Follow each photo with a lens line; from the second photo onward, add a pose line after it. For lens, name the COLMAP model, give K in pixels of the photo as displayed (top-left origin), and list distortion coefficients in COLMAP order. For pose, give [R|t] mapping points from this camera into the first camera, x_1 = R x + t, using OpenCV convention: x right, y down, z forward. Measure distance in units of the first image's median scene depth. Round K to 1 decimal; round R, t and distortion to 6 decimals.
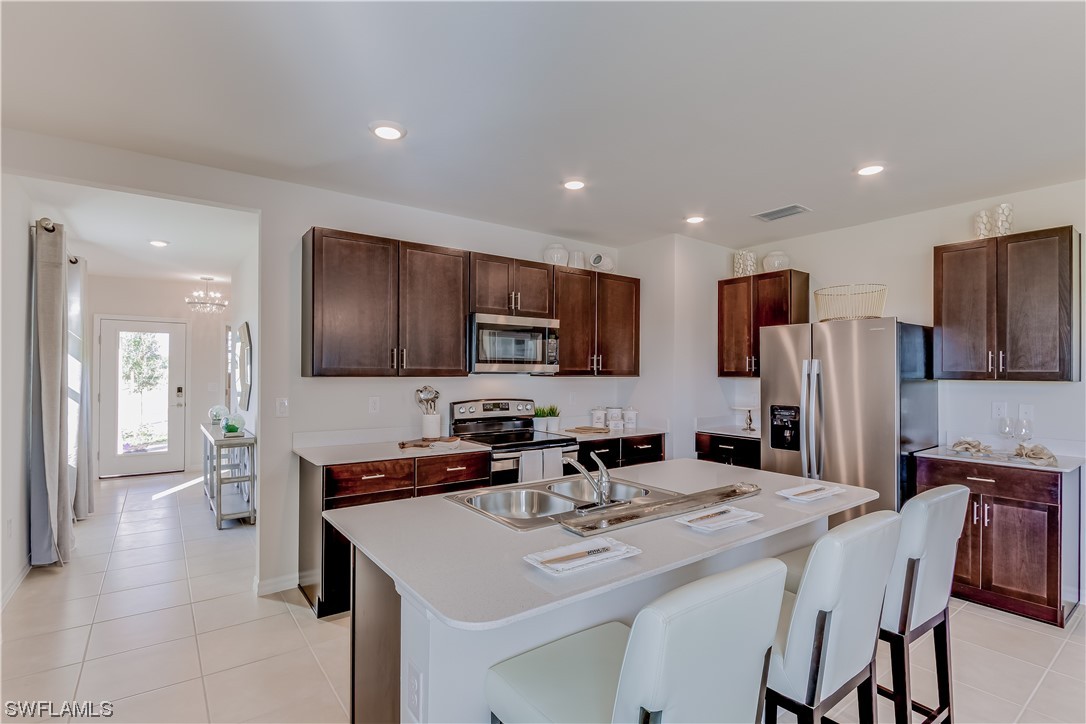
lens RADIAL K [[537.0, 0, 542.1], [0, 537.0, 361.0], [0, 0, 1]] dist [0.002625, -0.000101]
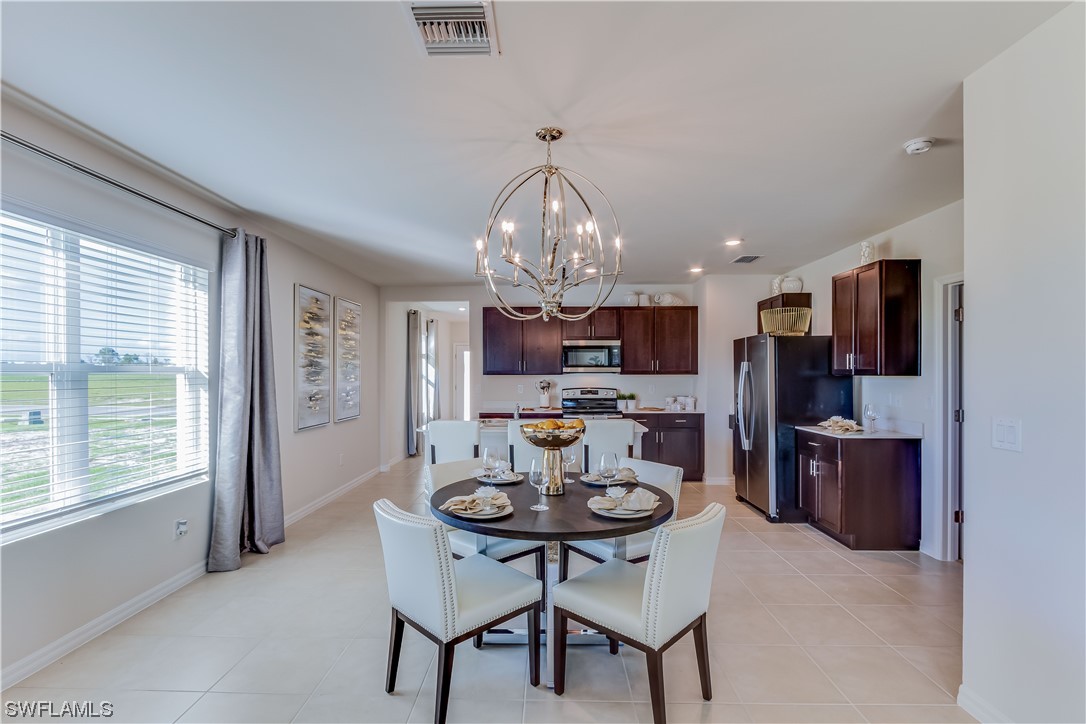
lens RADIAL K [[537.0, 0, 541.5], [0, 537.0, 366.9], [0, 0, 1]] dist [0.002625, -0.000101]
pose [[0.788414, -0.012358, -0.615021, 0.854481], [0.018986, 0.999811, 0.004249, -0.005678], [0.614852, -0.015027, 0.788499, -0.449029]]
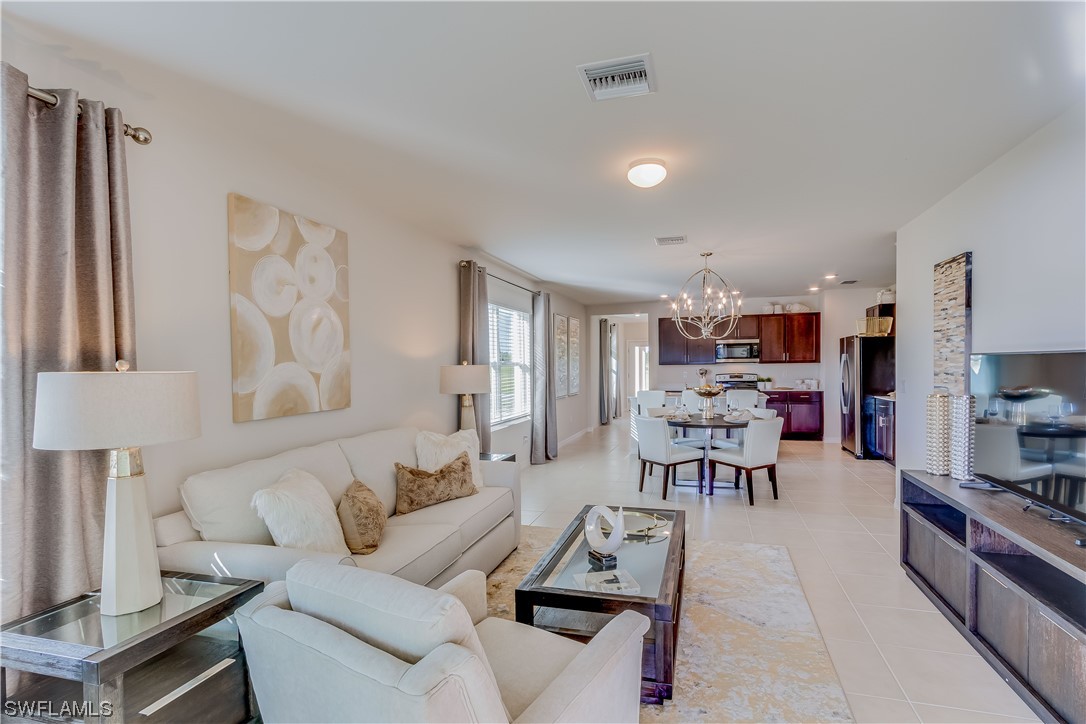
lens RADIAL K [[537.0, 0, 560.6], [0, 537.0, 379.2], [0, 0, 1]] dist [0.002625, -0.000101]
pose [[0.612341, 0.009468, -0.790537, 1.329964], [0.033666, 0.998709, 0.038039, -0.020040], [0.789876, -0.049907, 0.611232, -1.082126]]
